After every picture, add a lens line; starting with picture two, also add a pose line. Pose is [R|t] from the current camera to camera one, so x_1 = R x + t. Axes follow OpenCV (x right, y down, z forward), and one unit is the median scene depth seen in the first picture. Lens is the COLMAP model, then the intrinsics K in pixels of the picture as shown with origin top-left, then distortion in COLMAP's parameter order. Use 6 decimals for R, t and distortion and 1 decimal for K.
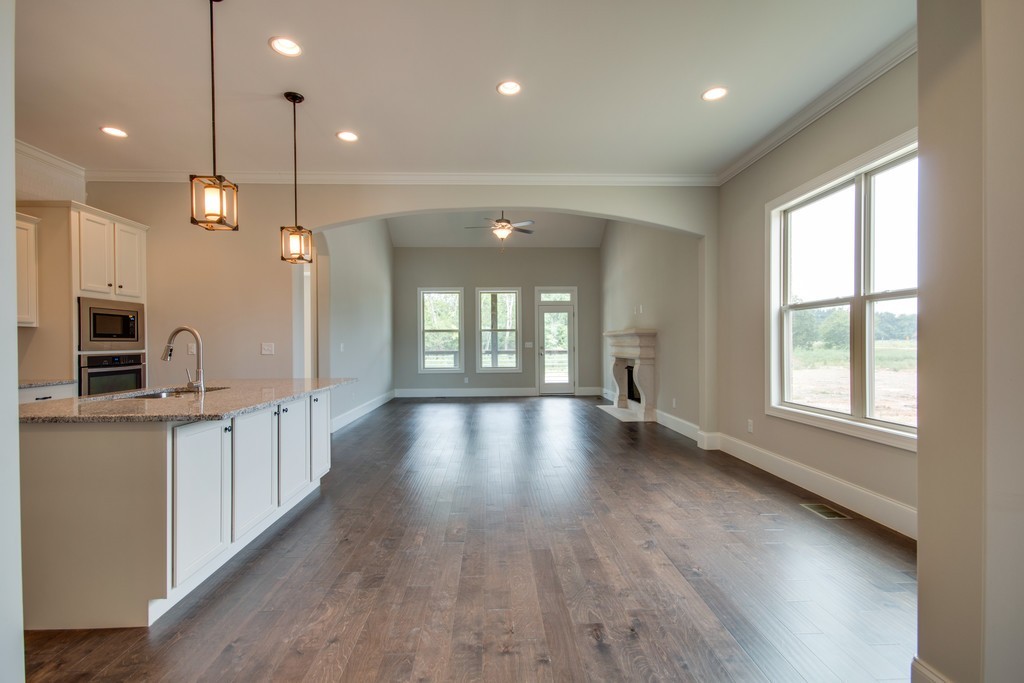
lens RADIAL K [[466.5, 0, 512.7], [0, 466.5, 344.3], [0, 0, 1]] dist [0.016213, -0.000599]
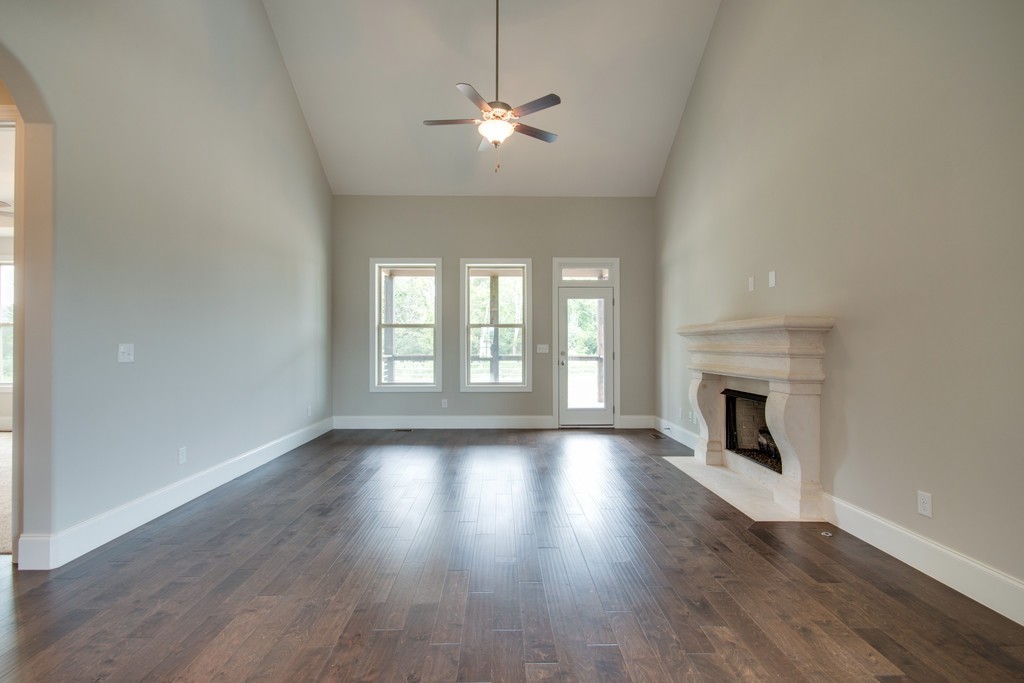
lens RADIAL K [[462.8, 0, 509.0], [0, 462.8, 345.4], [0, 0, 1]] dist [0.016258, 0.000082]
pose [[0.999566, 0.007779, -0.028413, 0.008043], [-0.007872, 0.999964, -0.003166, -0.001211], [0.028387, 0.003388, 0.999591, 0.494547]]
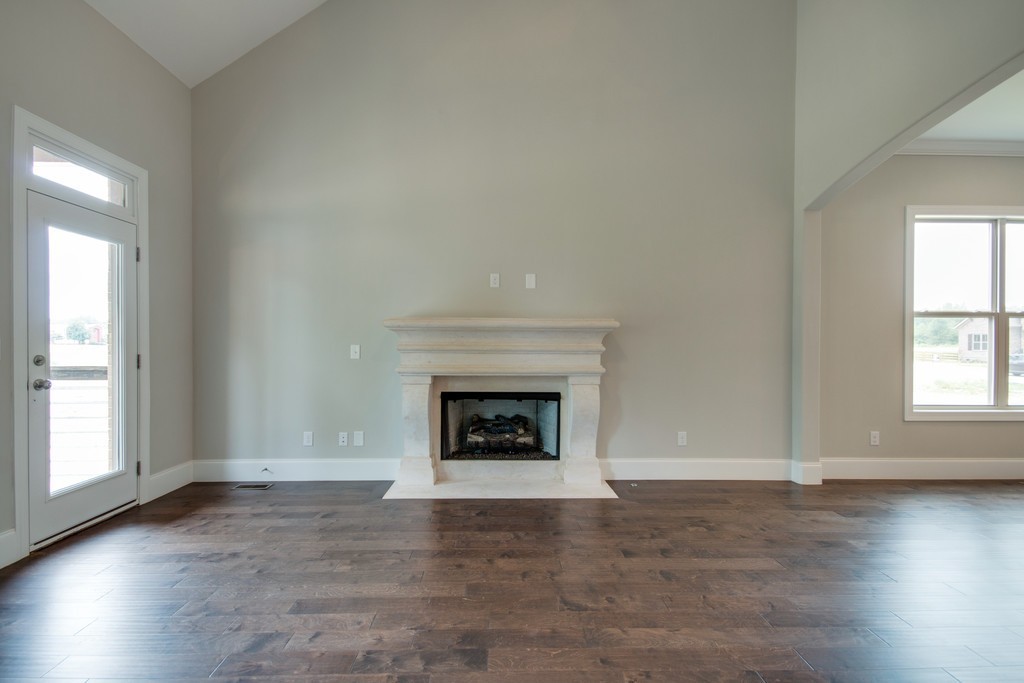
lens RADIAL K [[466.5, 0, 512.7], [0, 466.5, 344.3], [0, 0, 1]] dist [0.016213, -0.000599]
pose [[0.021740, 0.003876, 0.999756, -0.259034], [-0.004238, 0.999984, -0.003785, -0.001902], [-0.999755, -0.004154, 0.021756, 1.011224]]
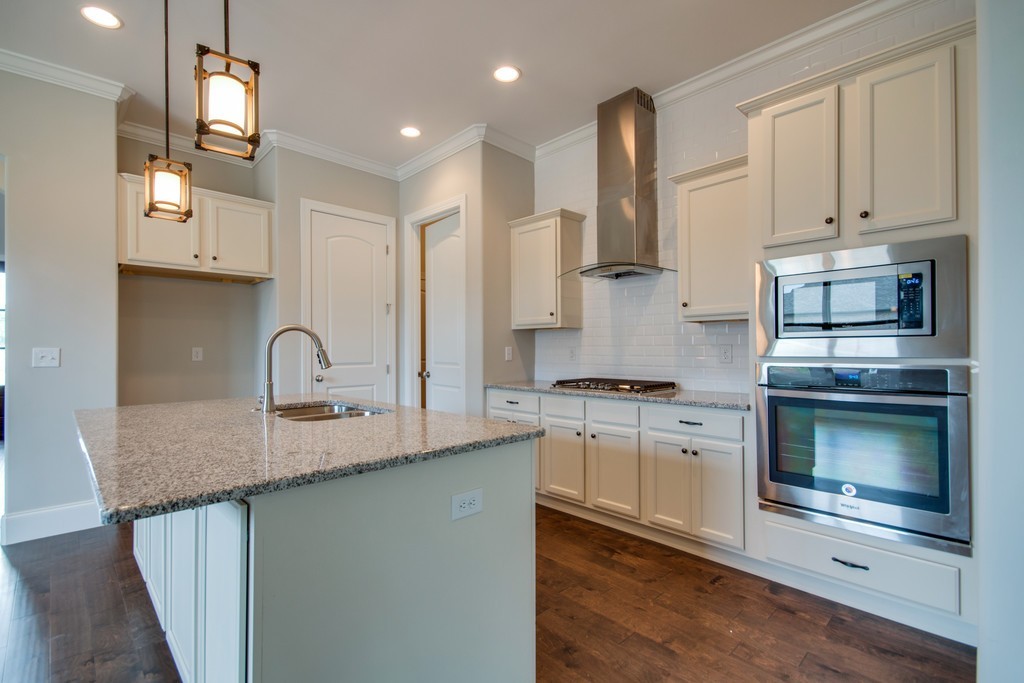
lens RADIAL K [[462.8, 0, 509.0], [0, 462.8, 345.4], [0, 0, 1]] dist [0.016258, 0.000082]
pose [[-0.746234, 0.003938, -0.665672, -0.169719], [0.006436, 0.999978, -0.001299, -0.000130], [0.665653, -0.005254, -0.746243, 0.655516]]
